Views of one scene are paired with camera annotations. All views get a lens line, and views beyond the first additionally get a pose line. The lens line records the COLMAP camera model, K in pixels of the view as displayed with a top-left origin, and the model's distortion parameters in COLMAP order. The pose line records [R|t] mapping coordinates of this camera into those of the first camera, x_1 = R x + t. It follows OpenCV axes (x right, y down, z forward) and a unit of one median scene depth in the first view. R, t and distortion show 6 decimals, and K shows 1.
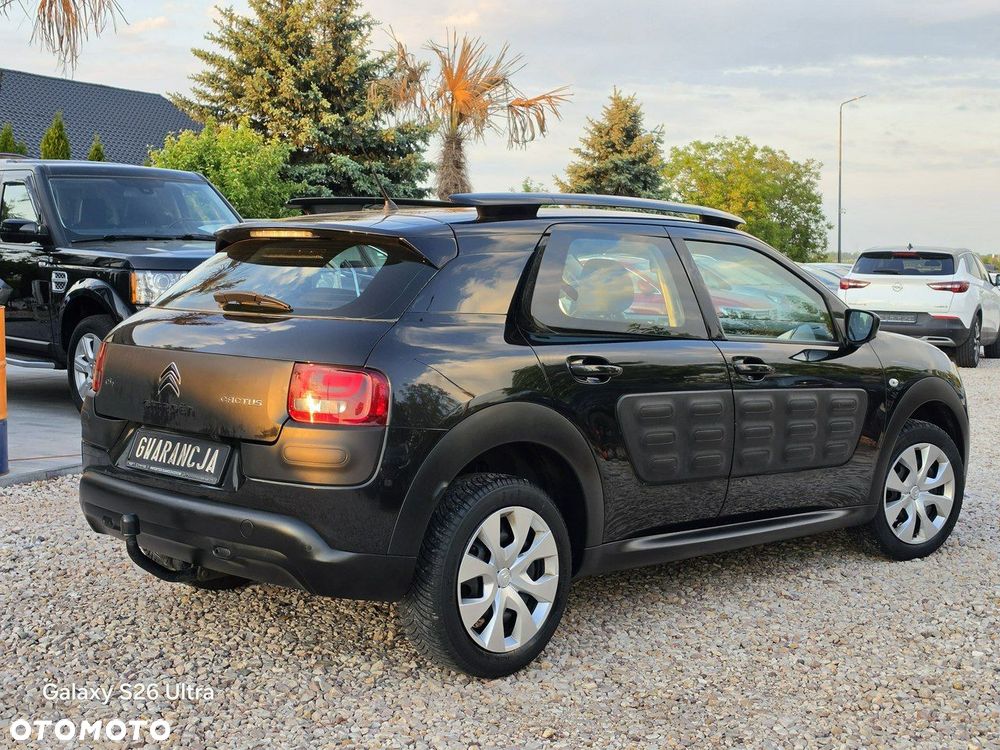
lens RADIAL K [[1384.5, 0, 501.9], [0, 1384.5, 383.3], [0, 0, 1]] dist [0.127579, -0.017392]
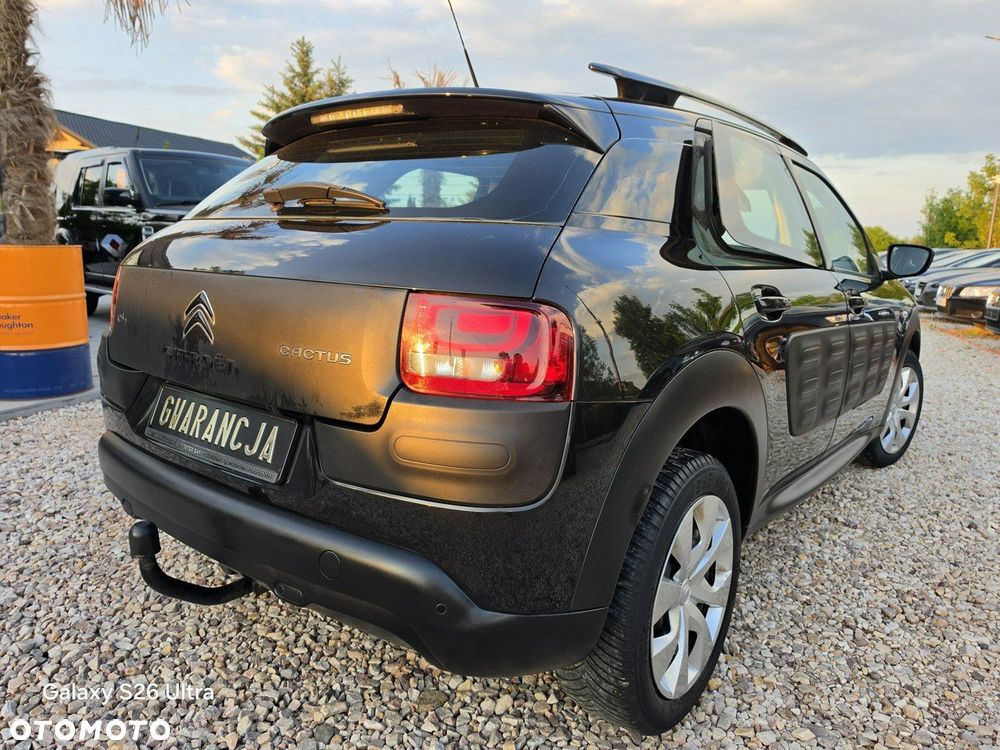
lens RADIAL K [[710.2, 0, 500.6], [0, 710.2, 372.5], [0, 0, 1]] dist [-0.004782, -0.001989]
pose [[0.993700, -0.008600, 0.111740, -0.106232], [-0.001577, 0.995879, 0.090676, -0.005727], [-0.112059, -0.090281, 0.989592, 0.514346]]
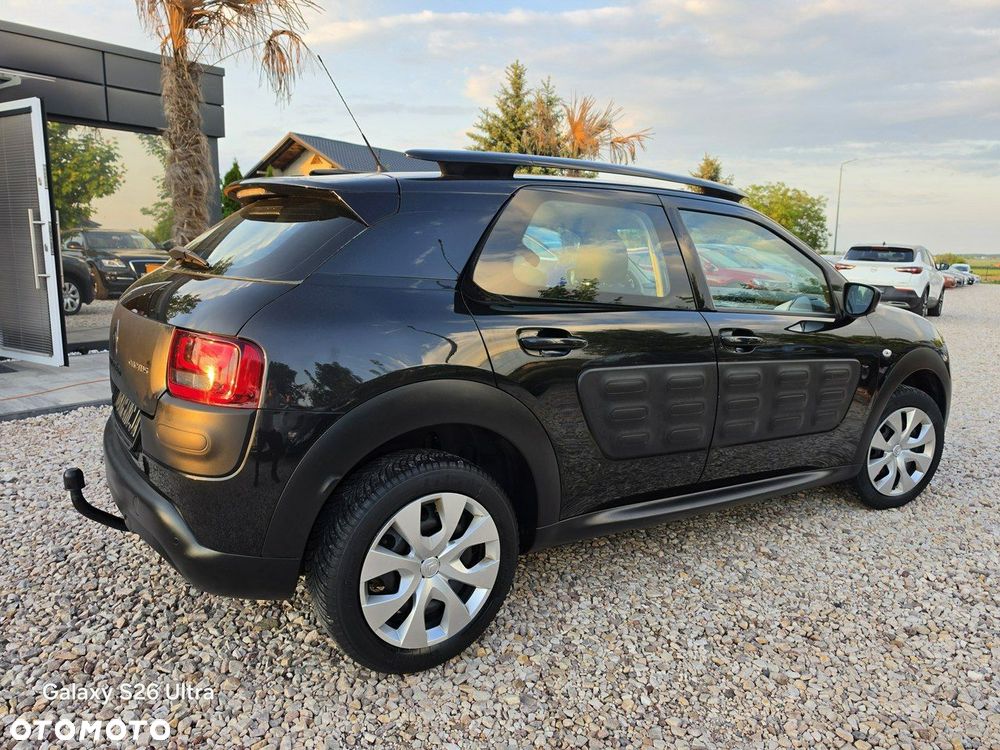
lens RADIAL K [[699.7, 0, 500.0], [0, 699.7, 375.0], [0, 0, 1]] dist [0.059989, -0.078292]
pose [[0.979942, 0.050724, -0.192717, 0.102442], [-0.034047, 0.995460, 0.088886, -0.023305], [0.196351, -0.080542, 0.977220, 0.443123]]
